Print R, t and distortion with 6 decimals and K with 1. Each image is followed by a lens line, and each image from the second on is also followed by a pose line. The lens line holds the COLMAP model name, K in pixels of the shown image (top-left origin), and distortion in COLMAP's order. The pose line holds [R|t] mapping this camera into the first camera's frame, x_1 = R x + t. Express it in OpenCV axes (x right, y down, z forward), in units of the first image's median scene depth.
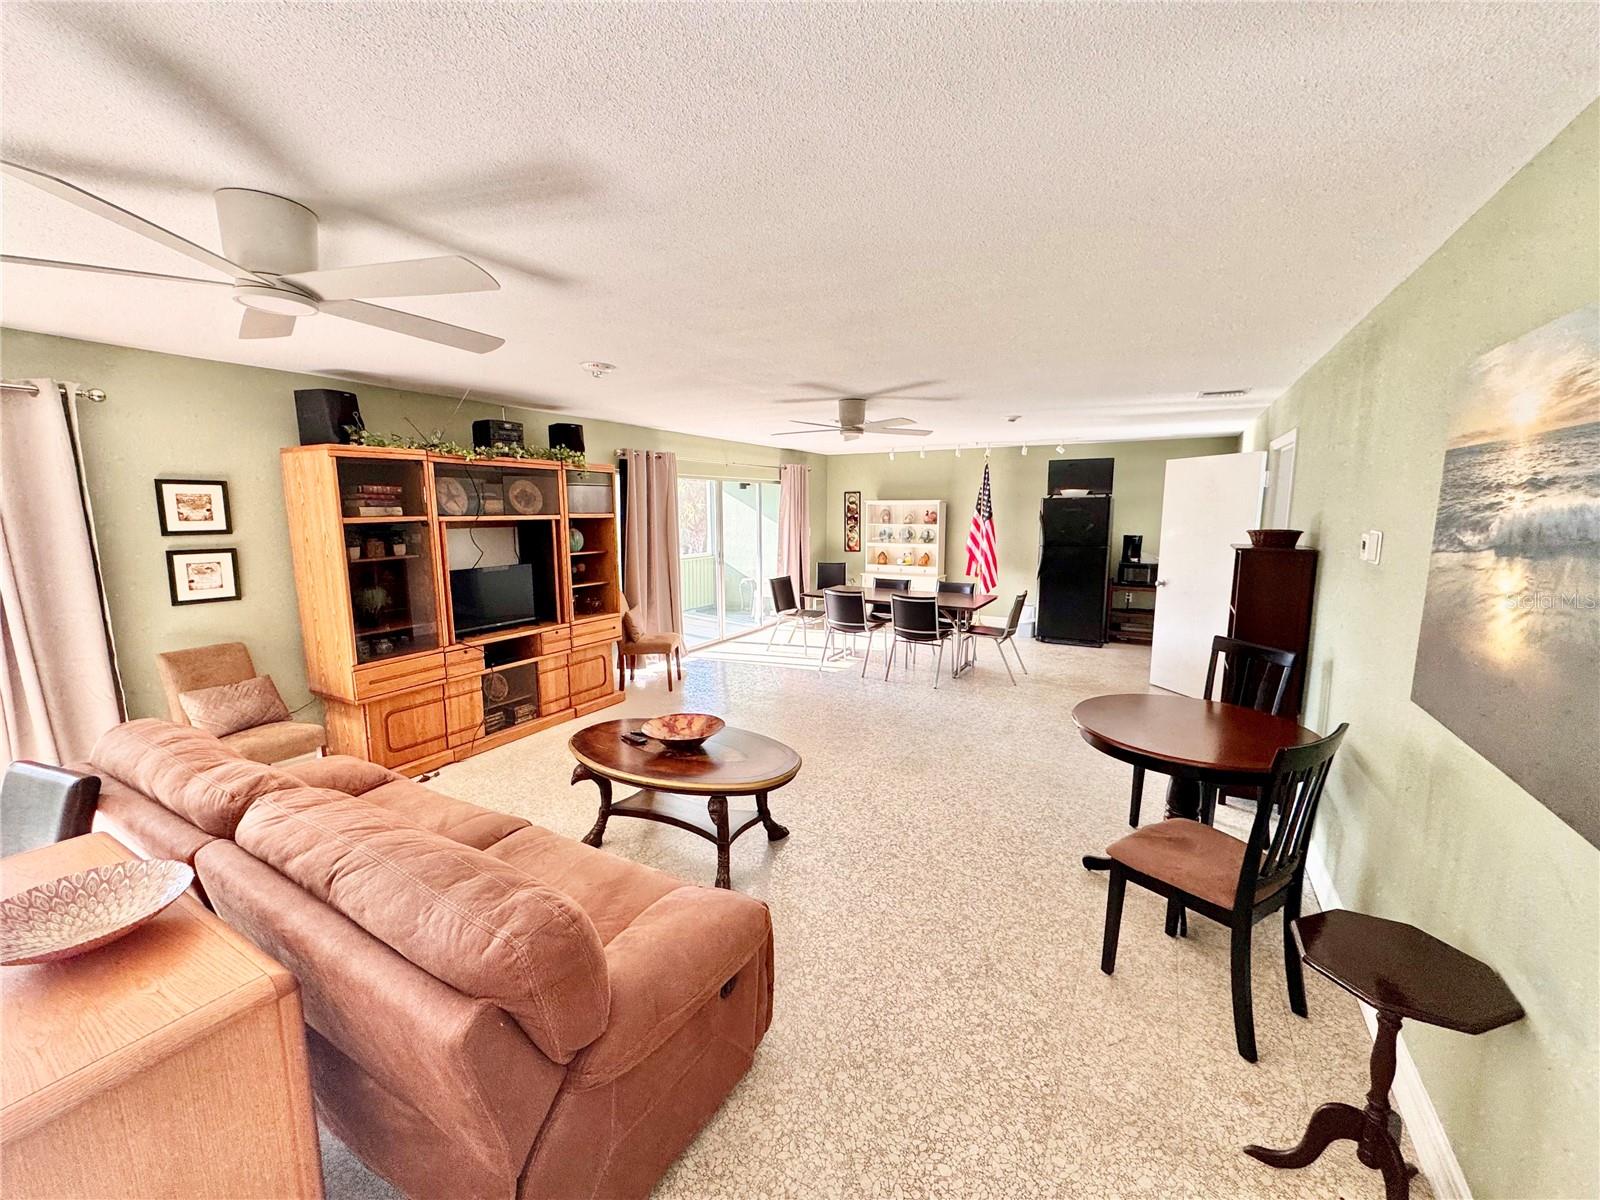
lens RADIAL K [[639.3, 0, 797.8], [0, 639.3, 601.6], [0, 0, 1]] dist [-0.005011, 0.001202]
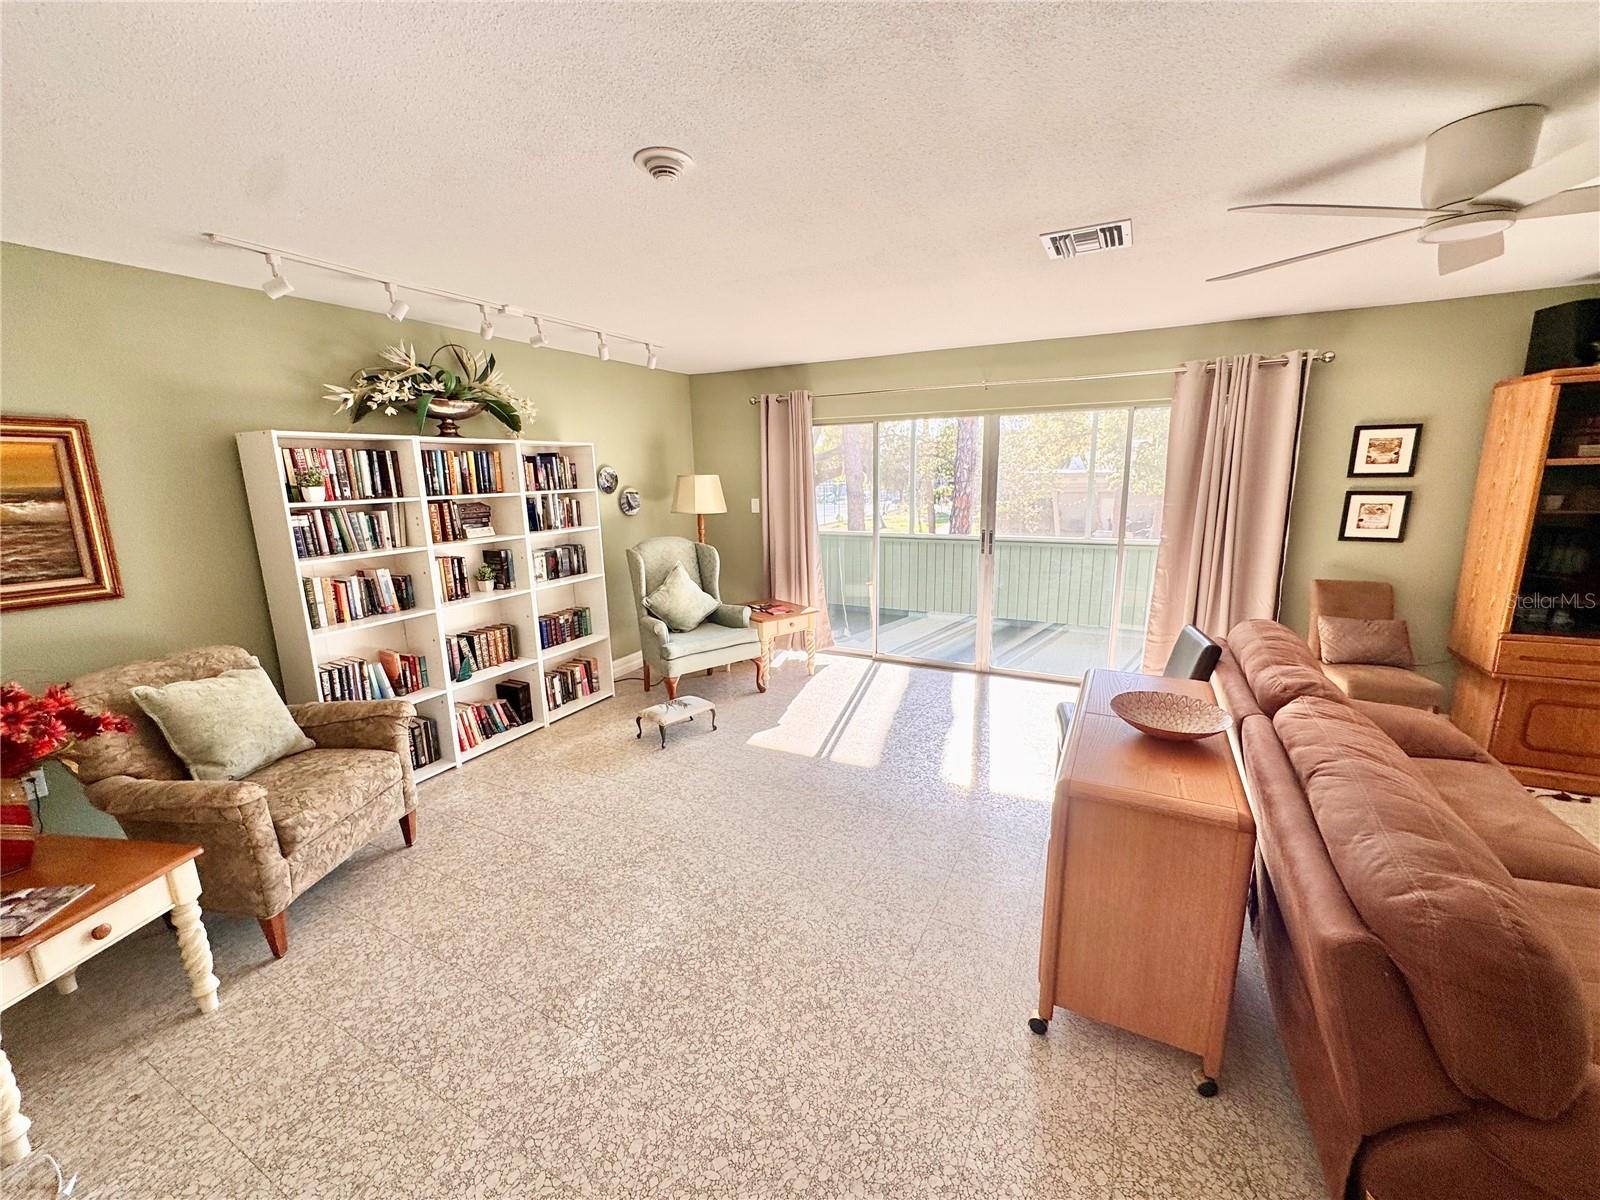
lens RADIAL K [[640.7, 0, 800.0], [0, 640.7, 600.0], [0, 0, 1]] dist [0.000685, 0.000481]
pose [[0.034992, 0.199387, -0.979296, 0.110107], [-0.129989, 0.972480, 0.193355, 0.013097], [0.990898, 0.120532, 0.059947, -0.001546]]
